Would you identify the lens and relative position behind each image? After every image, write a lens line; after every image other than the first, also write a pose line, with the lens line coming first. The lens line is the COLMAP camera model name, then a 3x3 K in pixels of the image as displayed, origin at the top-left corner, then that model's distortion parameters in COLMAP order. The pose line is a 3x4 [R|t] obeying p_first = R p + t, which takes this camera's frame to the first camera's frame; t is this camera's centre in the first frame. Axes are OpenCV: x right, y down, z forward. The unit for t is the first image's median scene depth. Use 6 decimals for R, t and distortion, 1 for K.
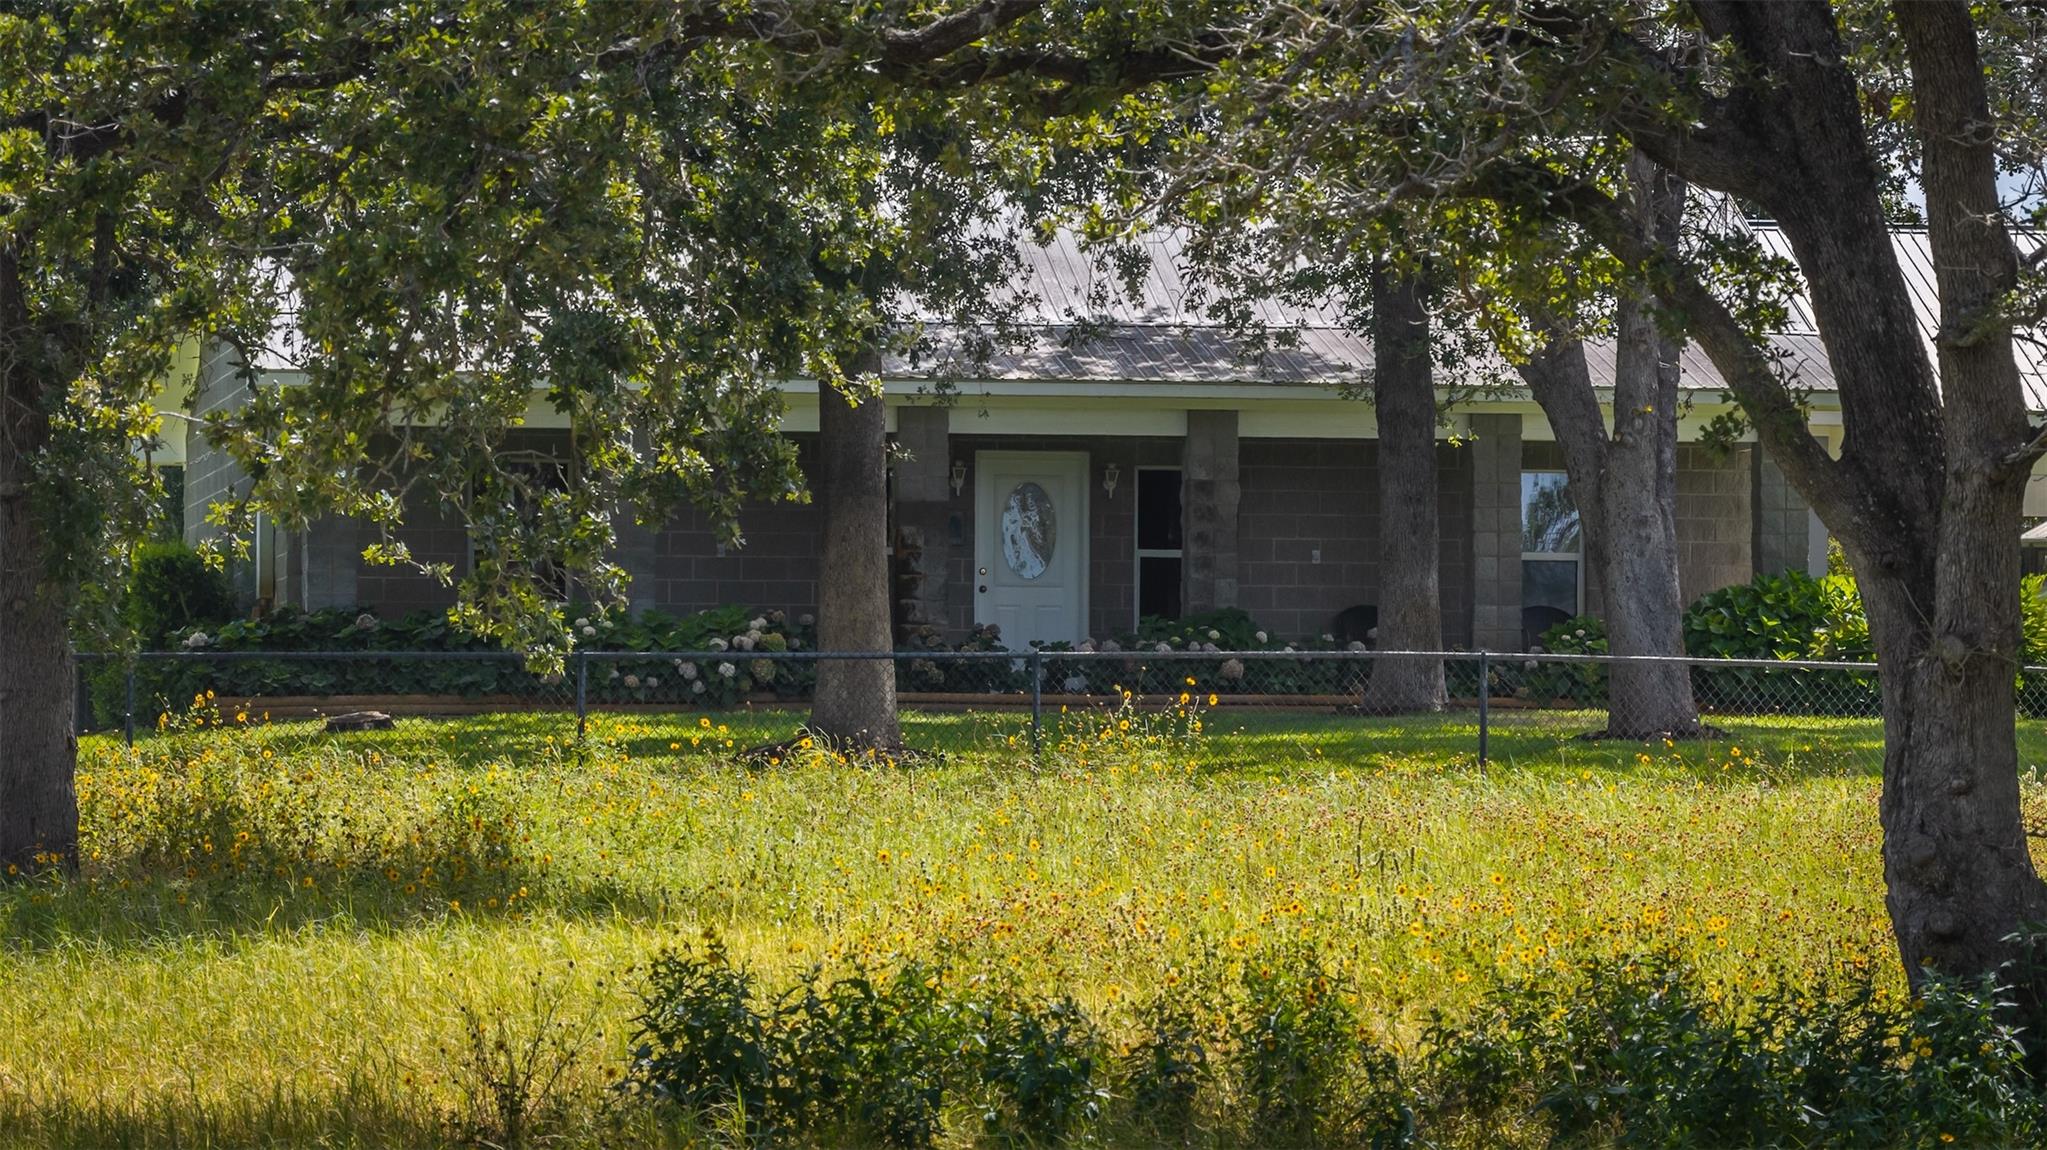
lens RADIAL K [[9915.4, 0, 1023.0], [0, 9915.4, 575.1], [0, 0, 1]] dist [2.295175, 0.000000]
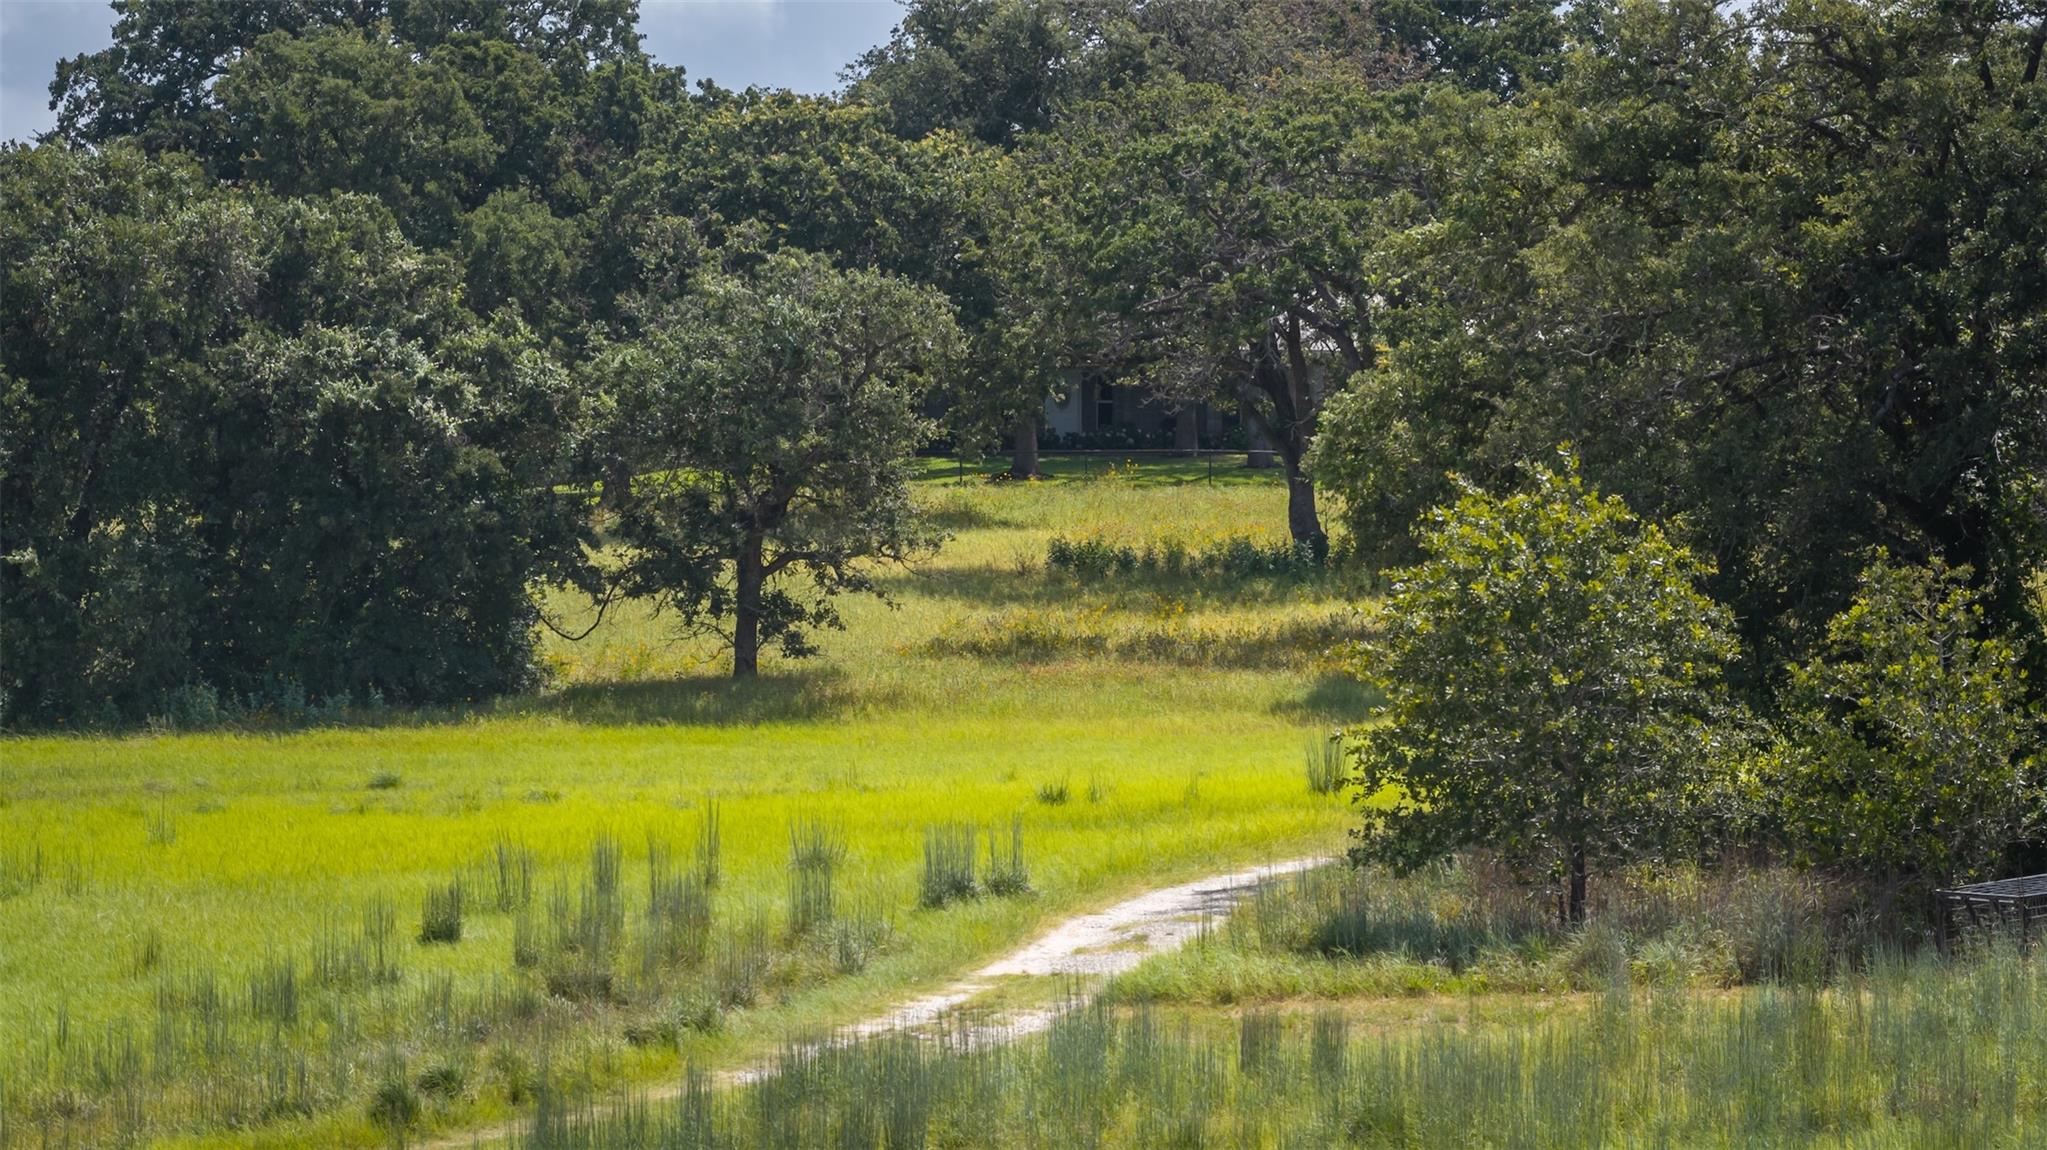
lens RADIAL K [[9915.4, 0, 1023.7], [0, 9915.4, 574.8], [0, 0, 1]] dist [2.295175, 0.000000]
pose [[0.999589, -0.001474, 0.028626, -0.192513], [0.000175, 0.998973, 0.045318, -0.170413], [-0.028663, -0.045294, 0.998562, -4.009610]]
